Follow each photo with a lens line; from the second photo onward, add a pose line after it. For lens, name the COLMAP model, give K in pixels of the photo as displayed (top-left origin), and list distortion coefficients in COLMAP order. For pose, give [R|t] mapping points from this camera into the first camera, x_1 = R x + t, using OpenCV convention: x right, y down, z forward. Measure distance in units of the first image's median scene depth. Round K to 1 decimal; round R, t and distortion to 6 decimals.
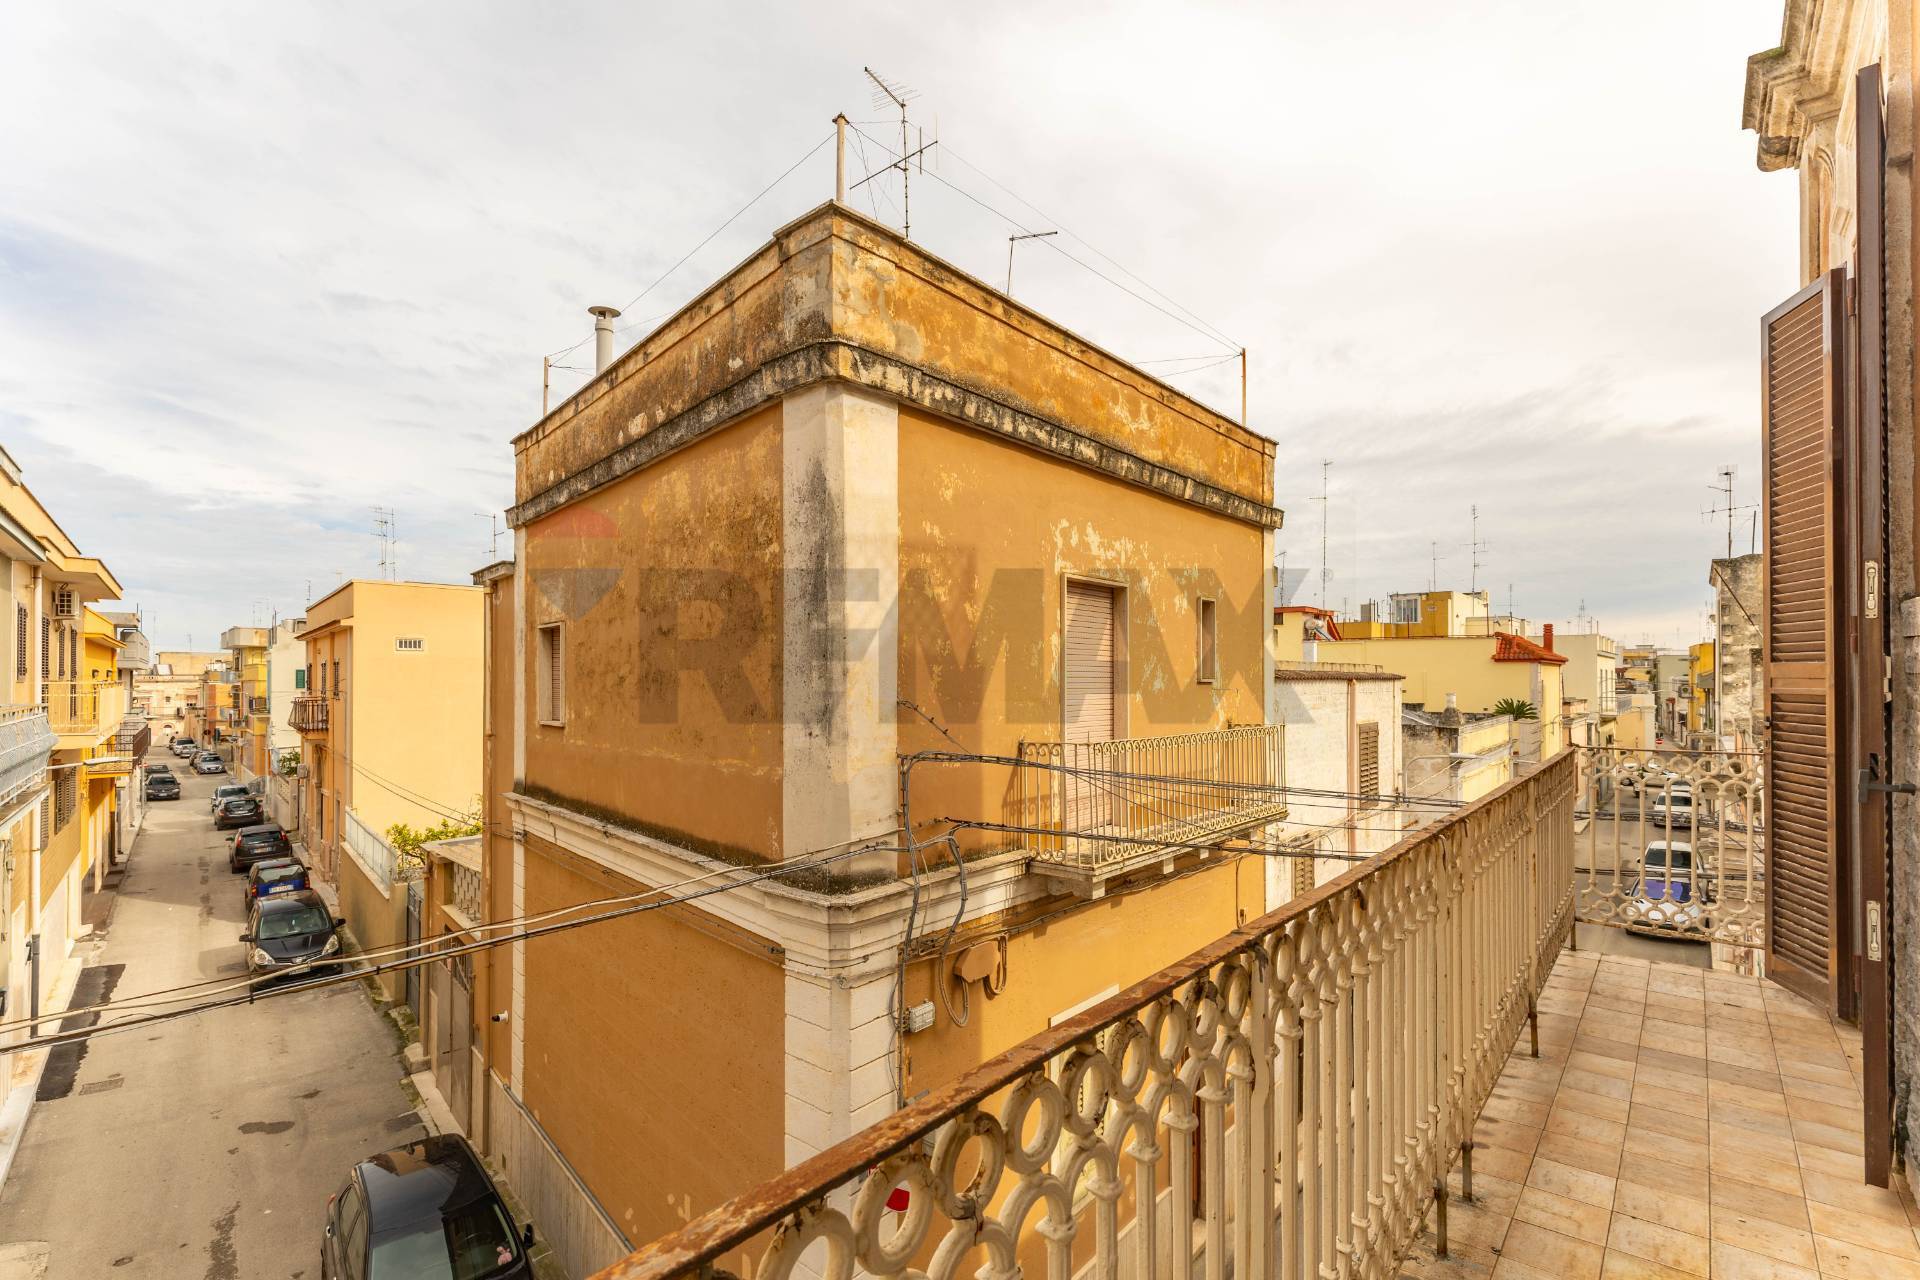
lens RADIAL K [[877.8, 0, 939.0], [0, 877.8, 669.5], [0, 0, 1]] dist [0.001065, -0.000362]
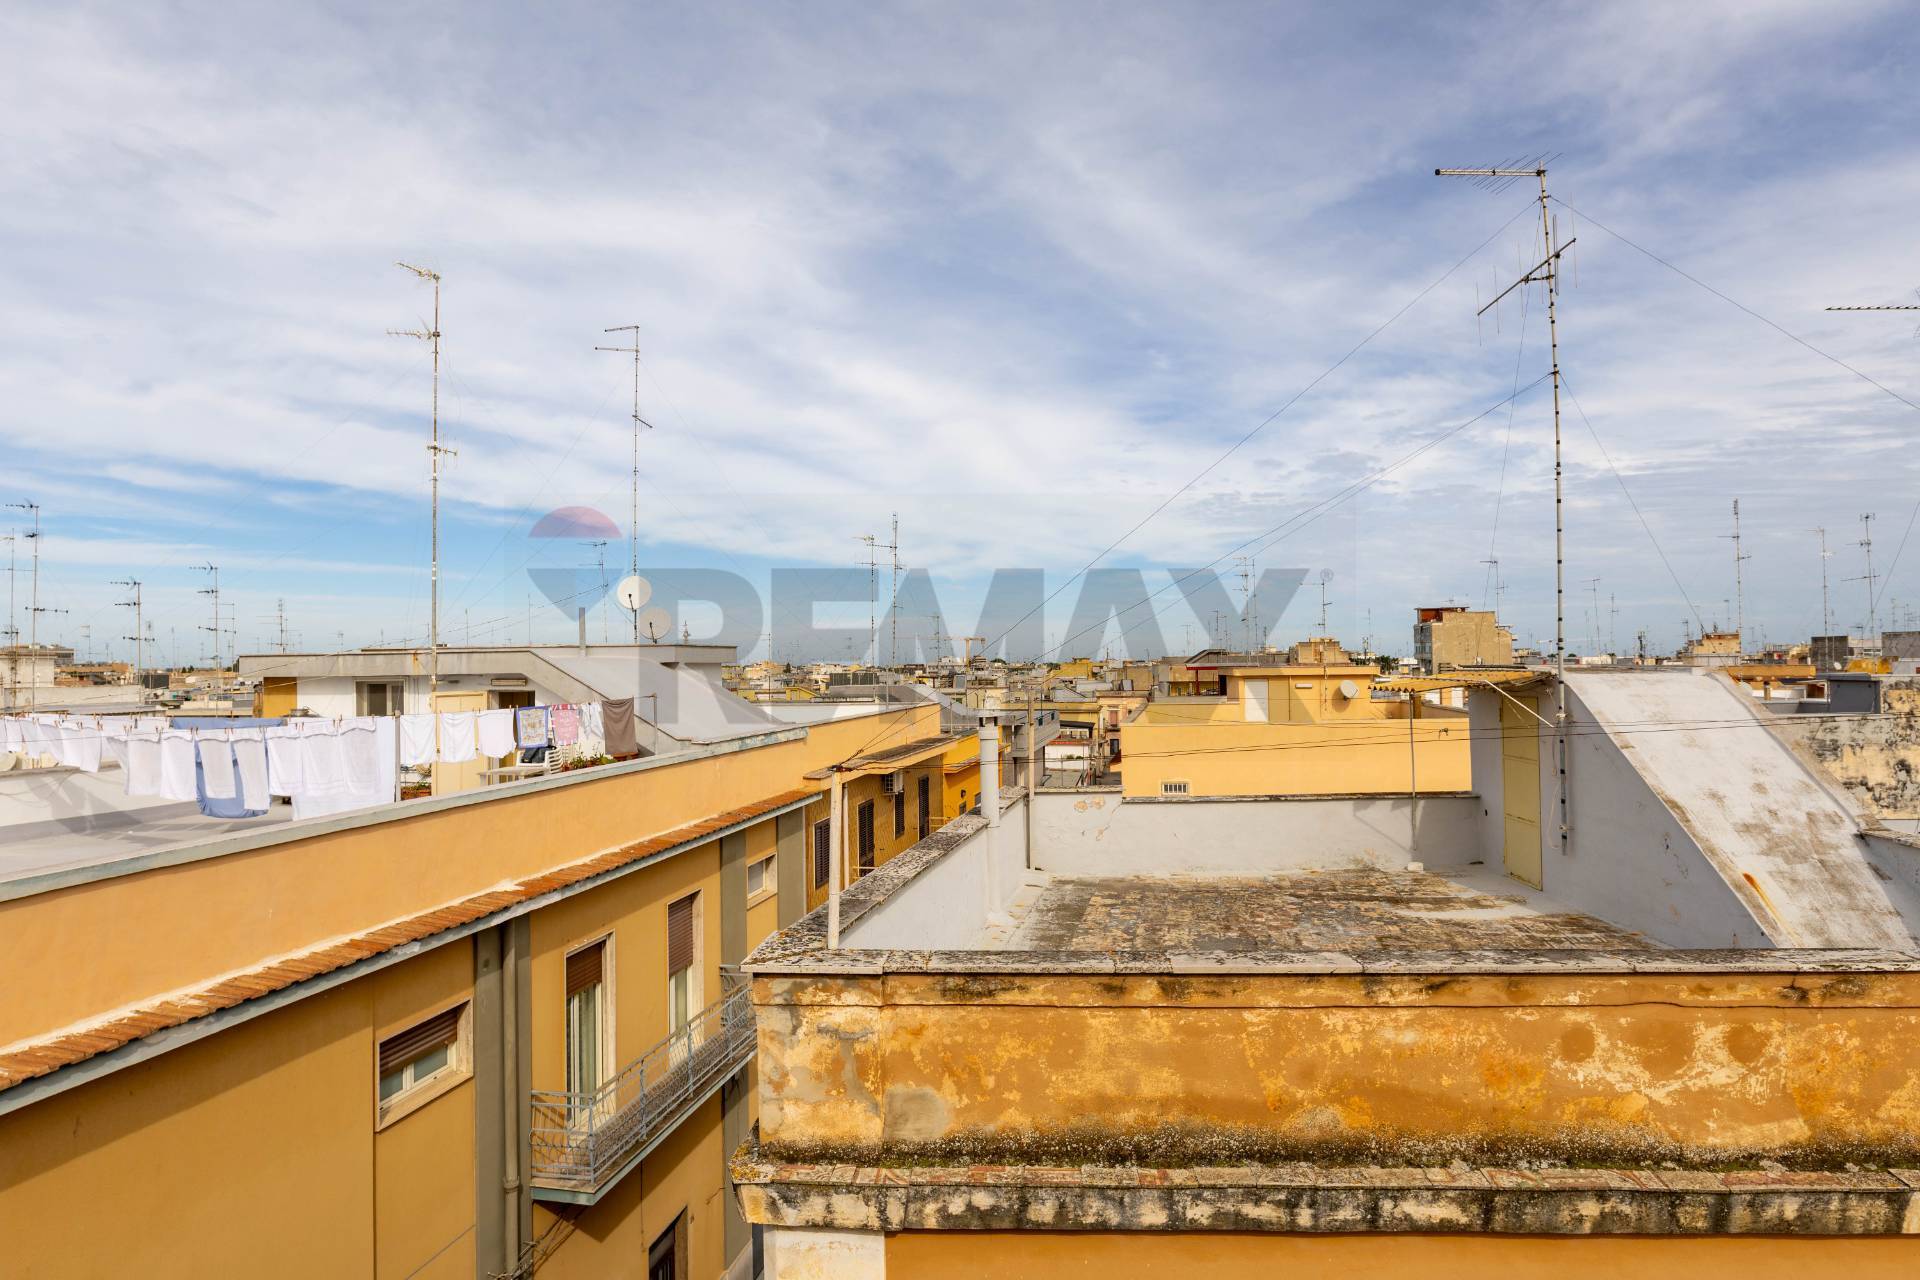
lens RADIAL K [[1076.7, 0, 972.2], [0, 1076.7, 646.0], [0, 0, 1]] dist [-0.007327, -0.002898]
pose [[0.624445, -0.020291, -0.780805, 0.487003], [0.017348, 0.999776, -0.012108, -0.566413], [0.780876, -0.005985, 0.624658, 0.446192]]
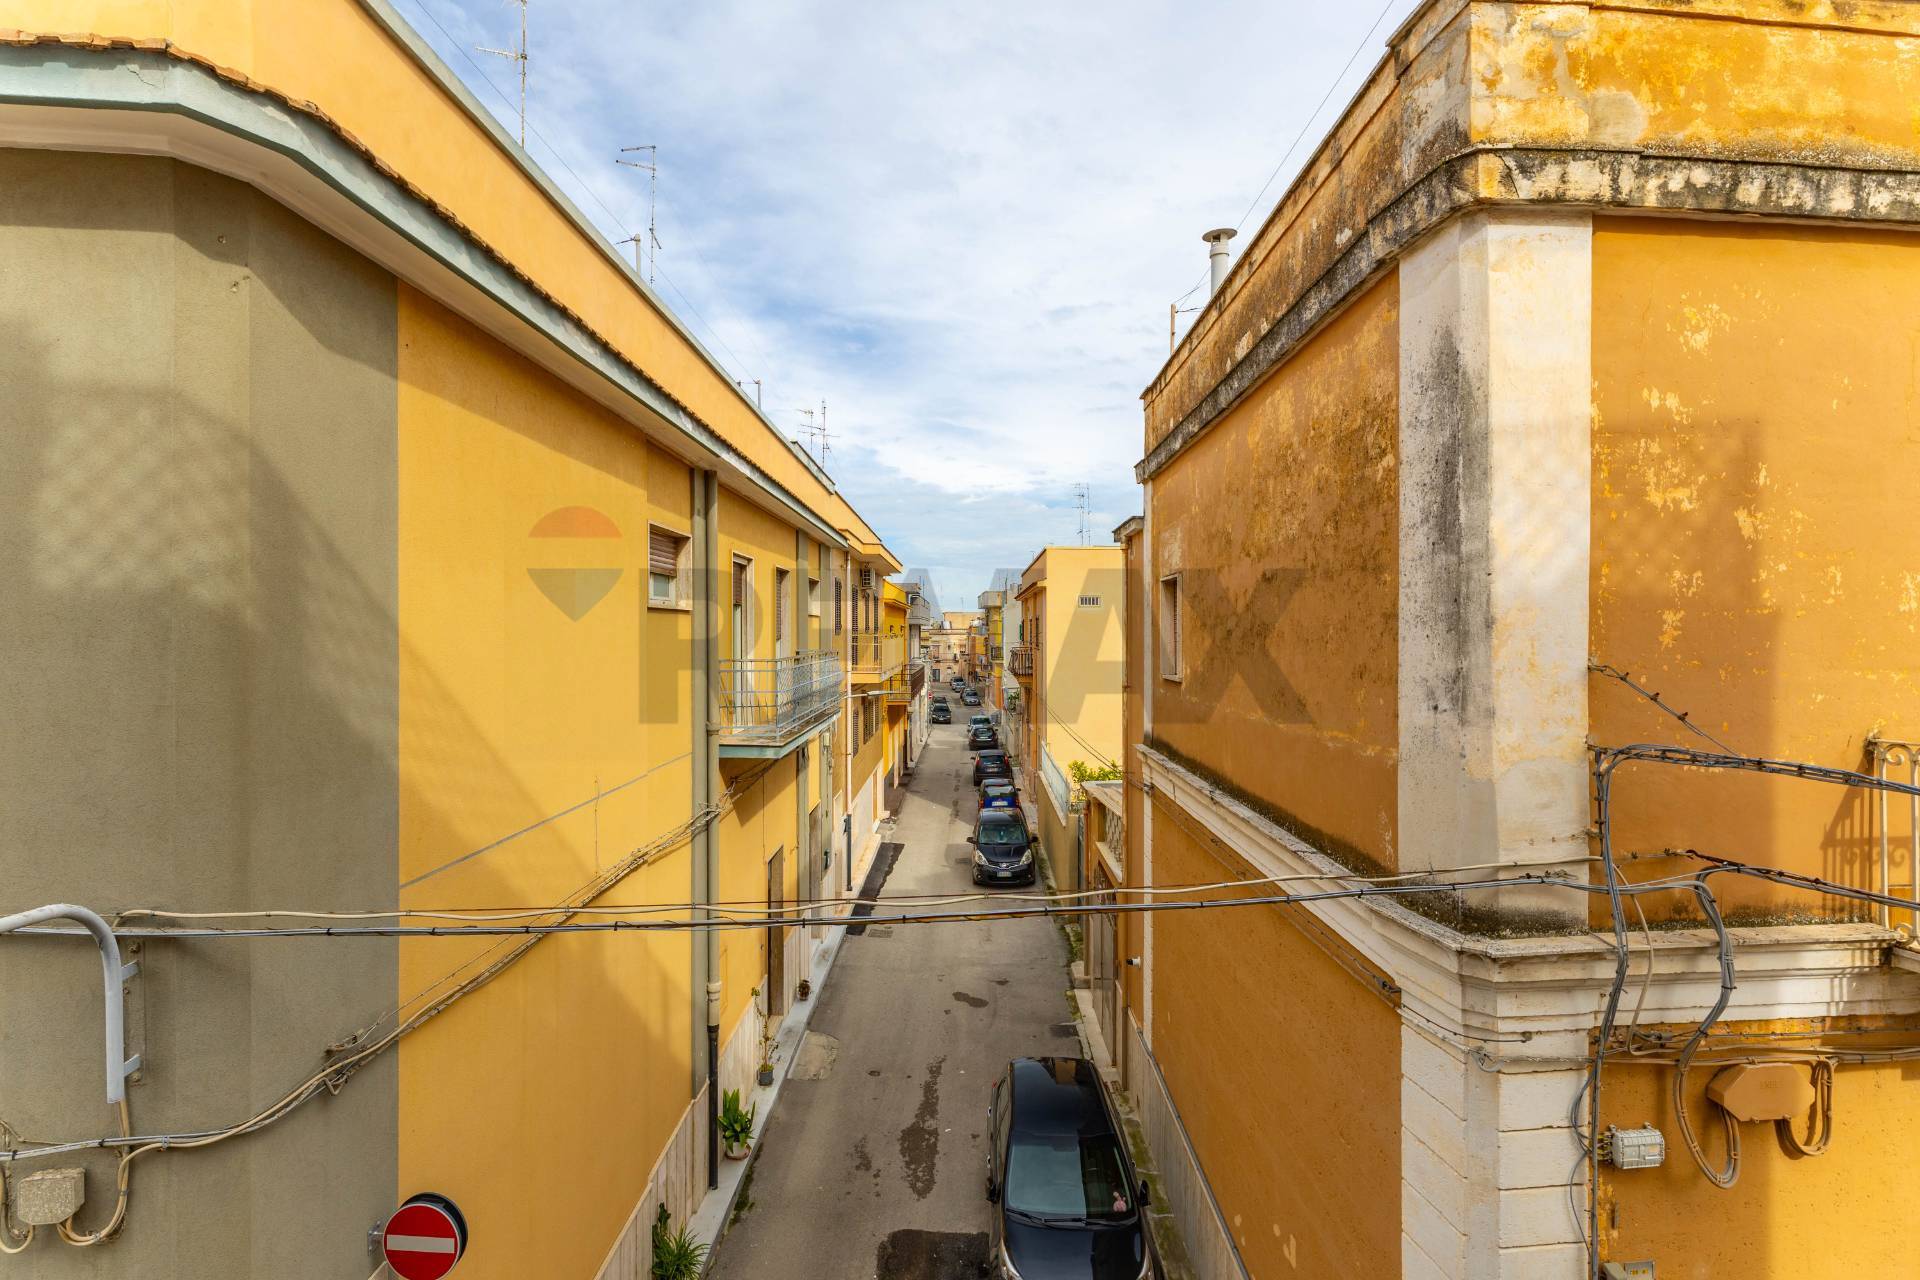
lens RADIAL K [[864.5, 0, 942.0], [0, 864.5, 637.4], [0, 0, 1]] dist [0.003971, 0.000323]
pose [[0.729585, 0.004699, -0.683874, 0.035054], [0.006483, 0.999884, 0.013786, 0.001681], [0.683859, -0.014491, 0.729470, 0.144805]]
